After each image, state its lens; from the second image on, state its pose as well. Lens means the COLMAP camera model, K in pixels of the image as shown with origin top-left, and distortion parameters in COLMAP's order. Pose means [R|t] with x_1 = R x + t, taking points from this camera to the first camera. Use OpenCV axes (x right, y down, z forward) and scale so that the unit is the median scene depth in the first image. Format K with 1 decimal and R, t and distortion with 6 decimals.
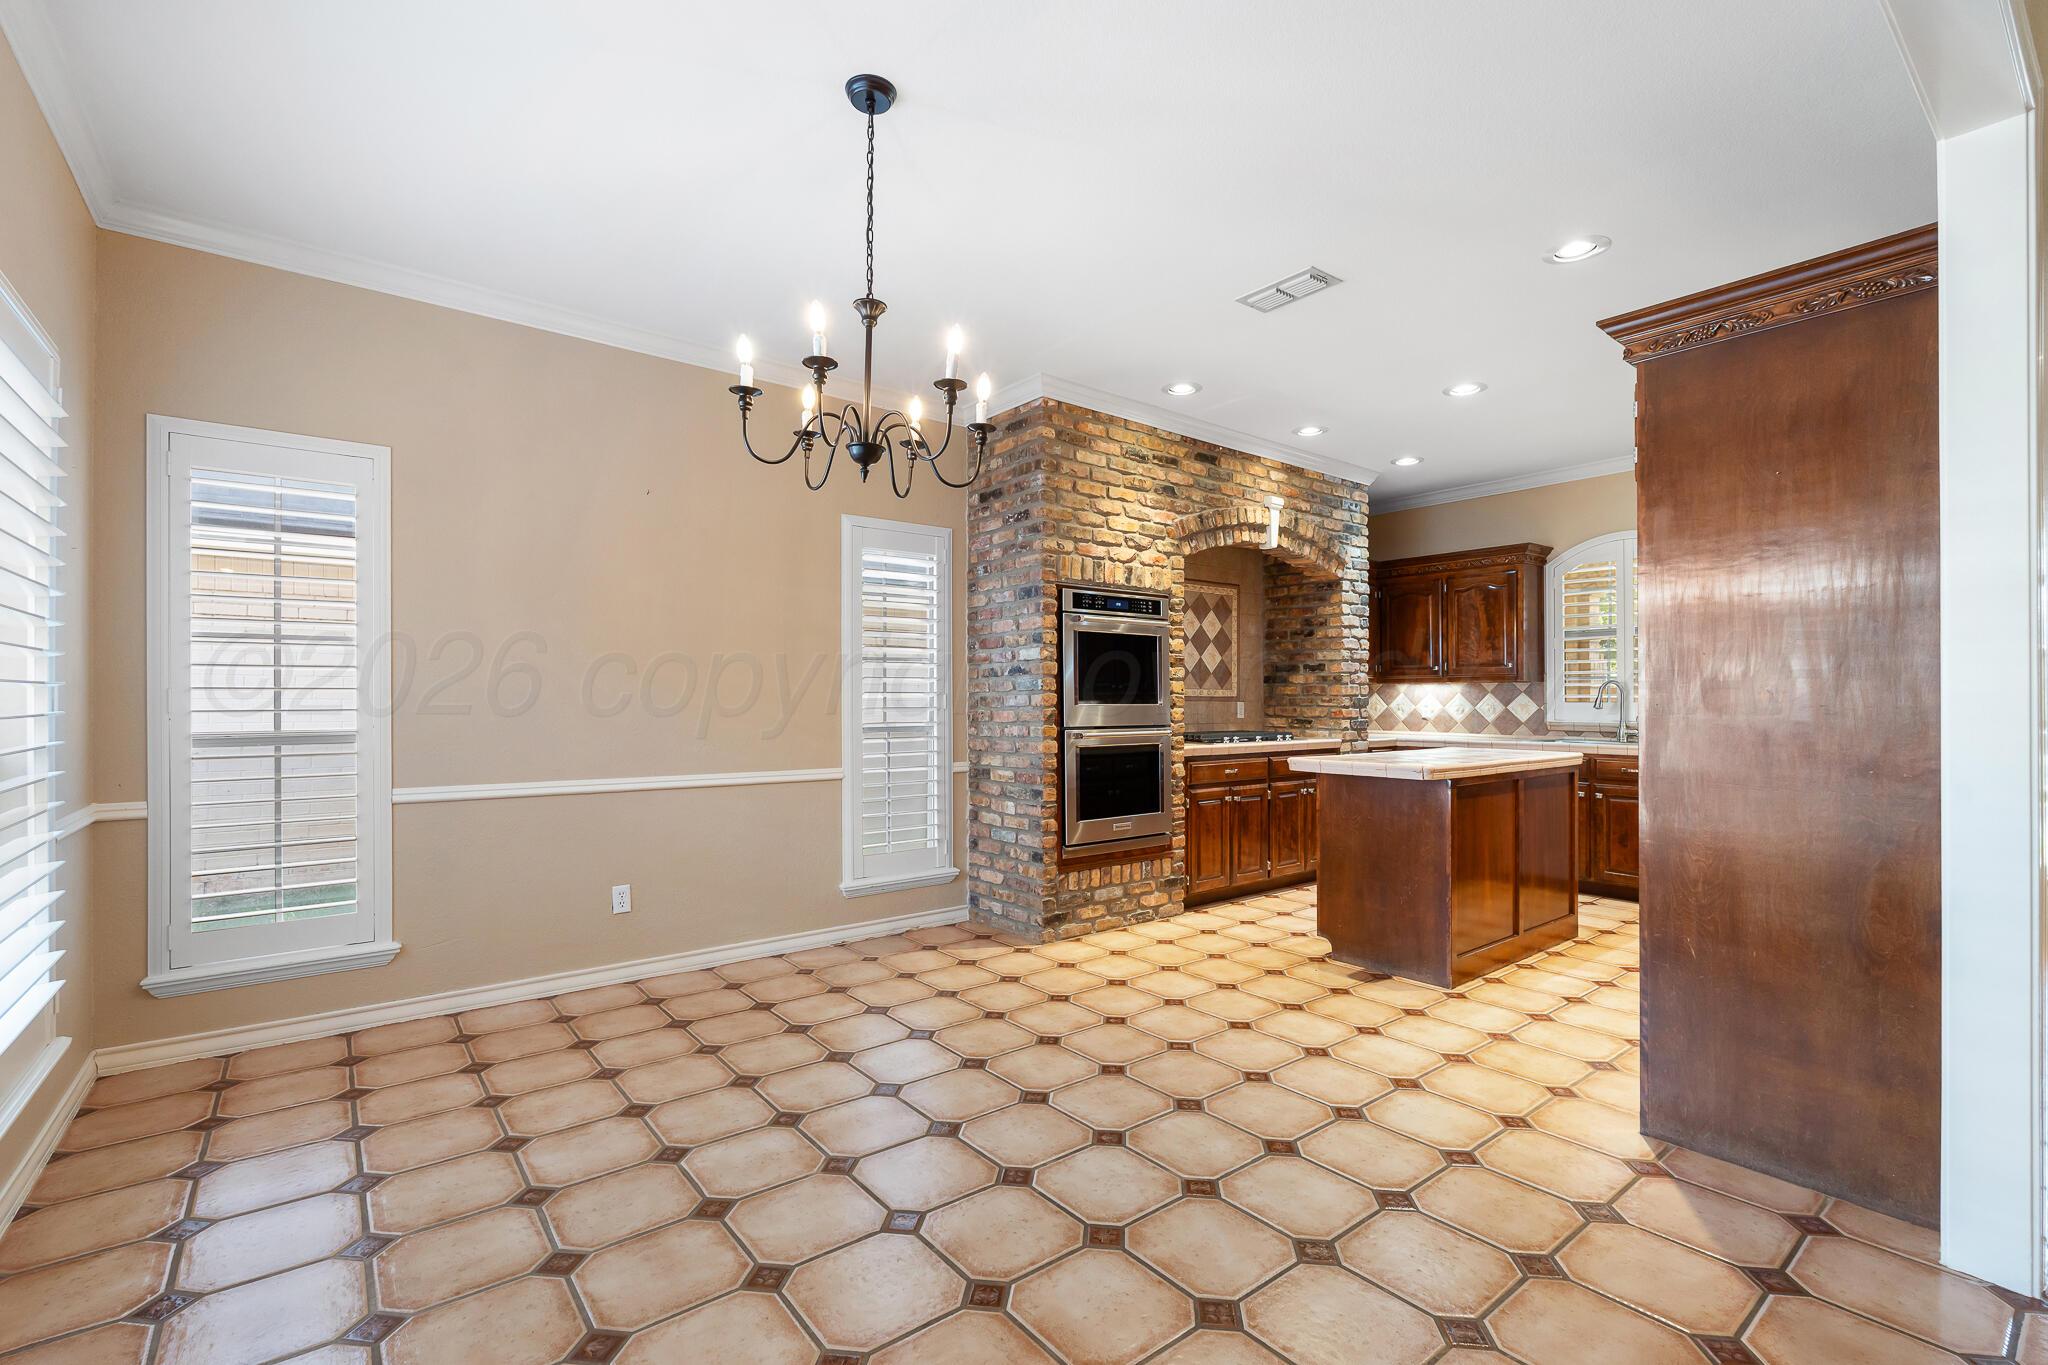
lens RADIAL K [[902.0, 0, 1027.1], [0, 902.0, 695.8], [0, 0, 1]] dist [-0.005377, 0.001066]
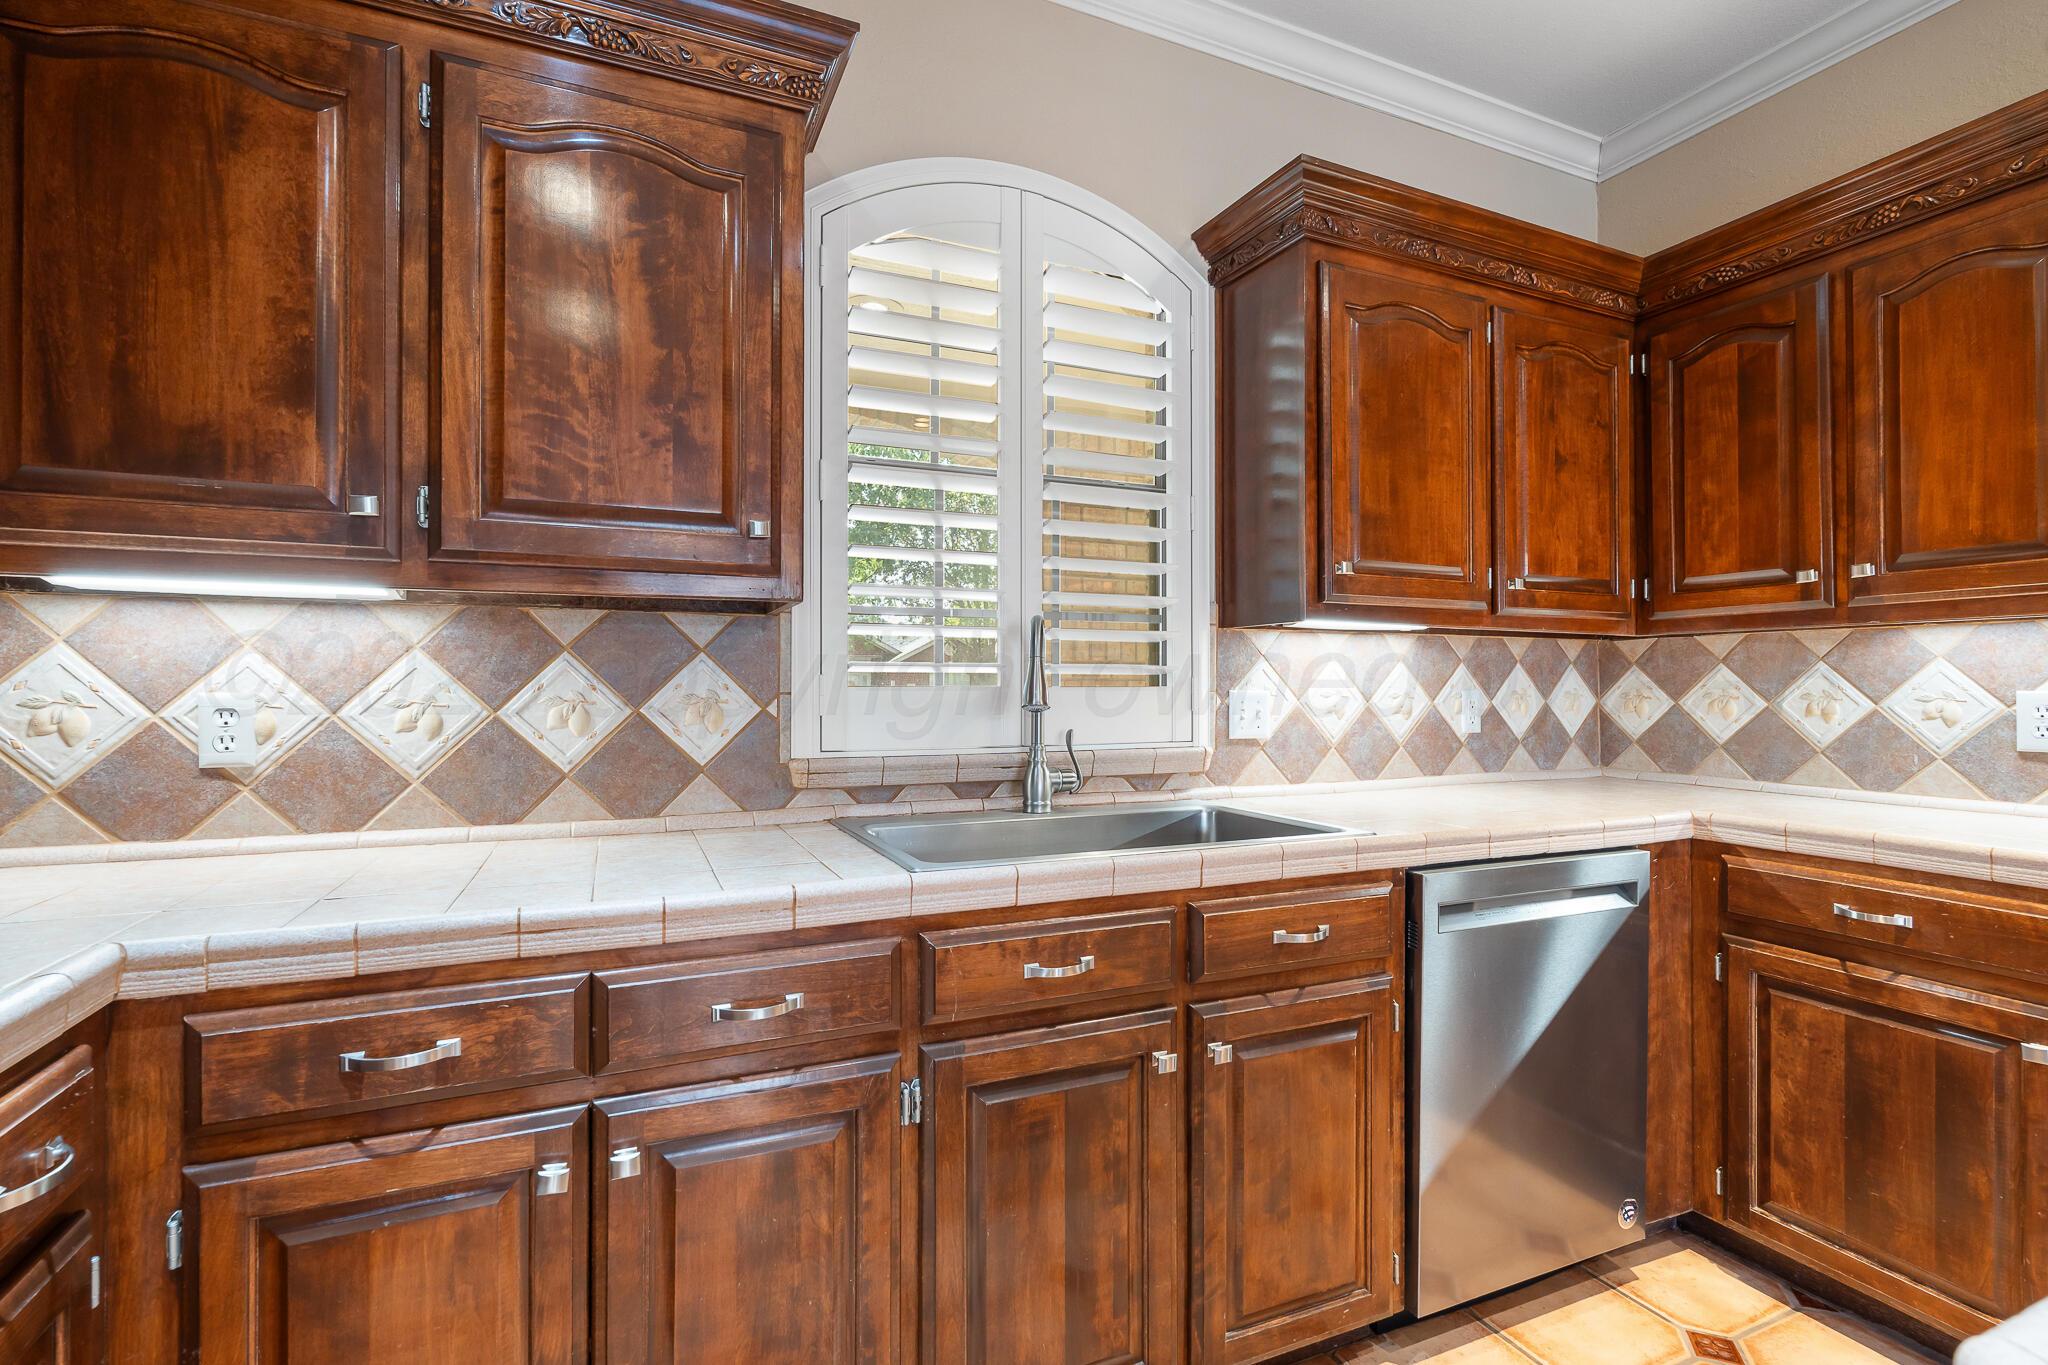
lens RADIAL K [[940.7, 0, 1034.5], [0, 940.7, 680.8], [0, 0, 1]] dist [-0.005792, 0.000993]
pose [[0.247540, 0.007117, 0.968852, 0.400553], [-0.005424, 0.999968, -0.005960, 0.007532], [-0.968863, -0.003779, 0.247570, 1.089868]]
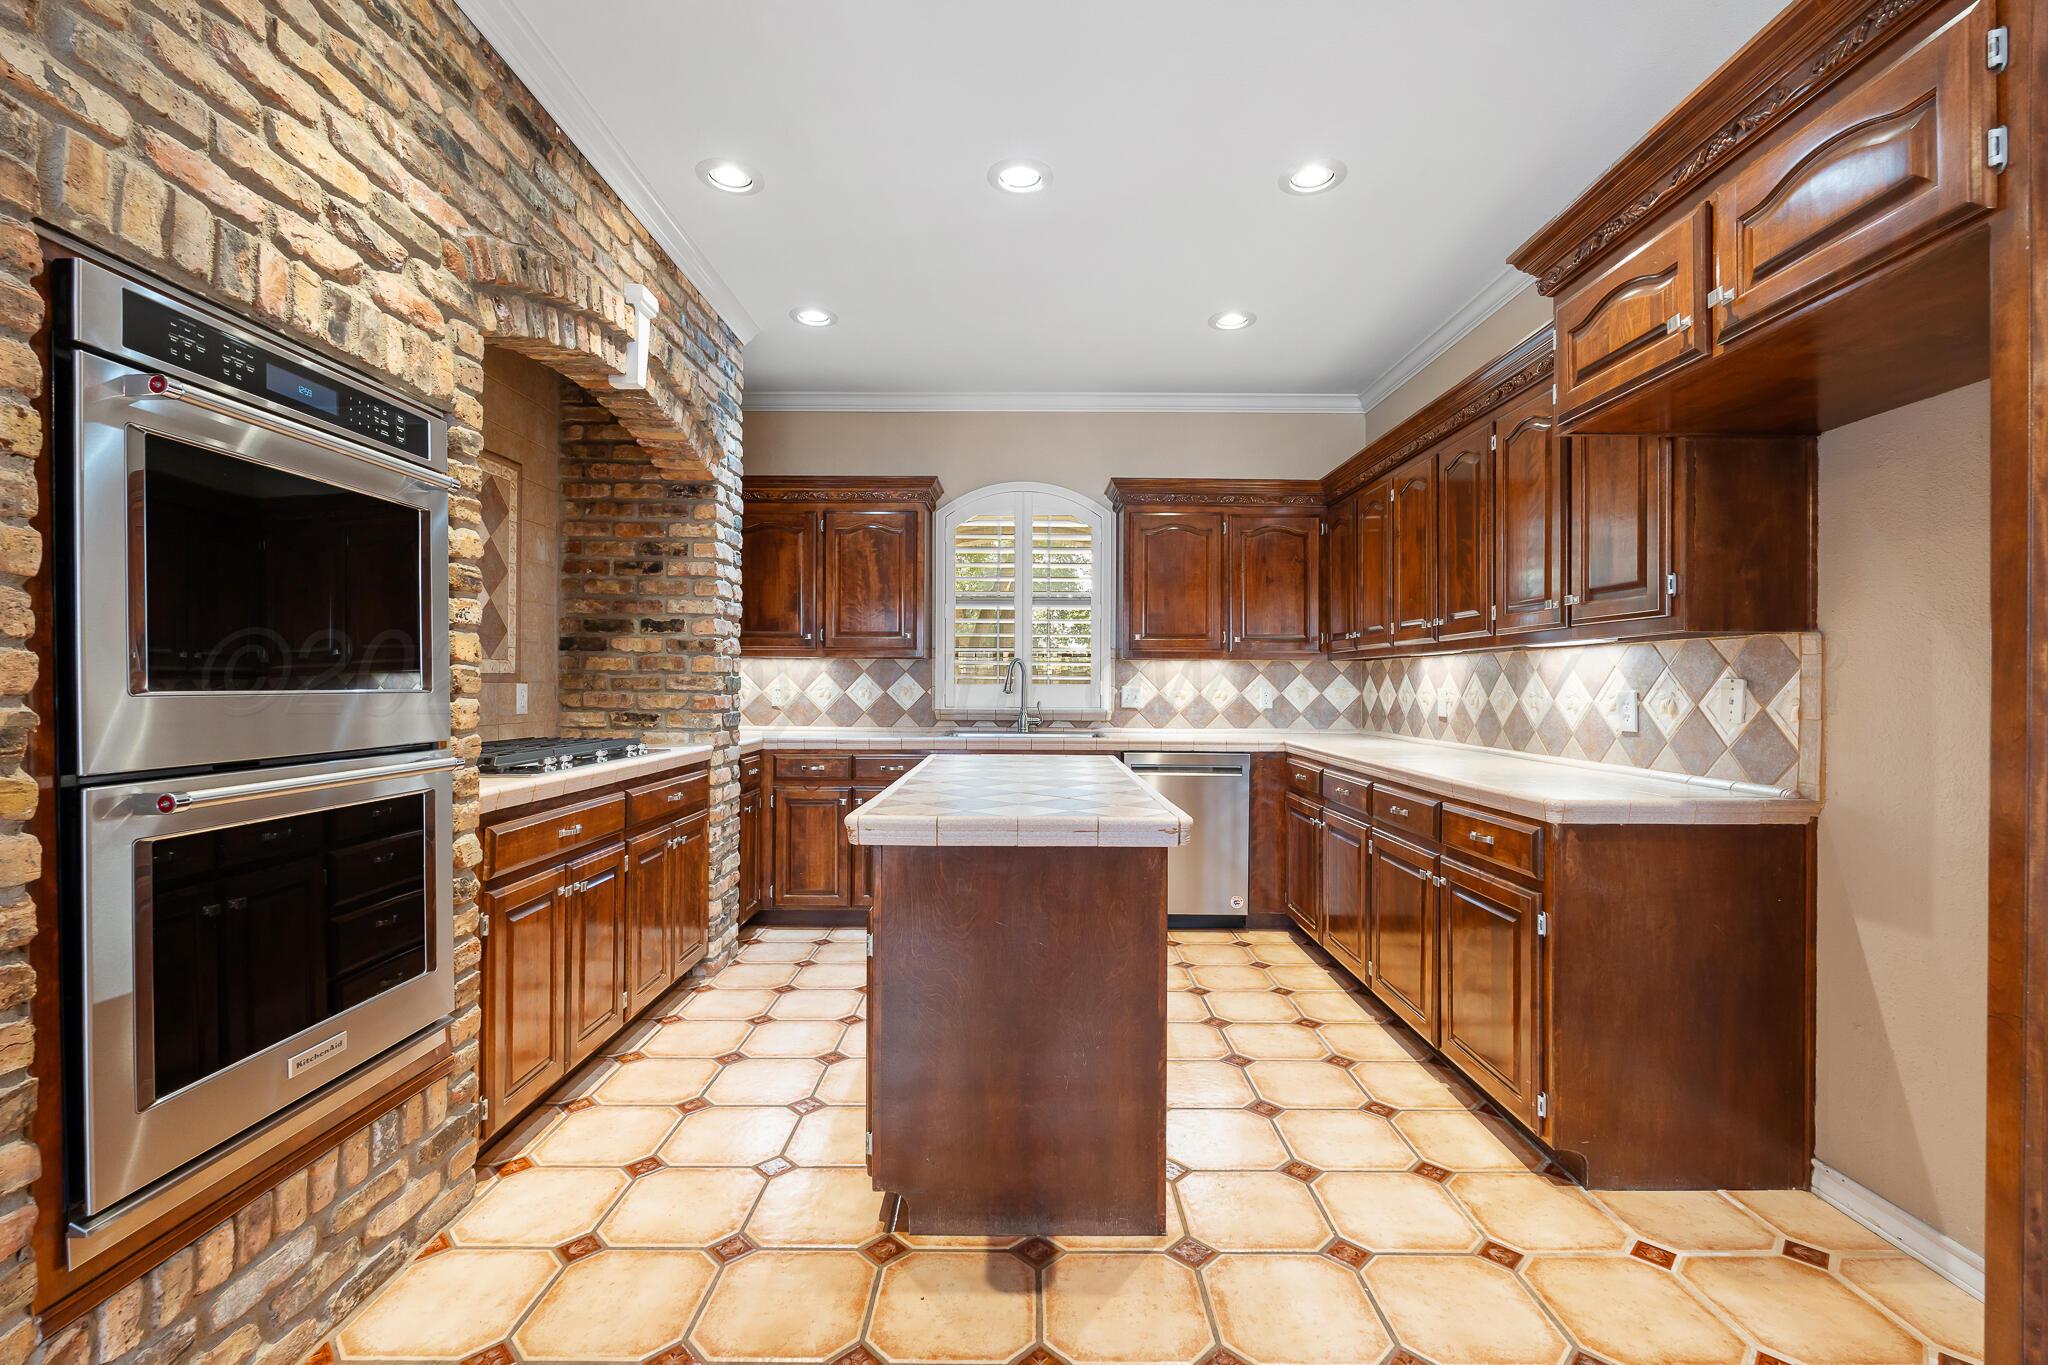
lens RADIAL K [[902.0, 0, 1028.0], [0, 902.0, 682.2], [0, 0, 1]] dist [-0.005377, 0.001066]
pose [[0.622061, 0.004032, 0.782959, 0.007266], [-0.009025, 0.999957, 0.002020, 0.003196], [-0.782917, -0.008323, 0.622070, 0.563097]]
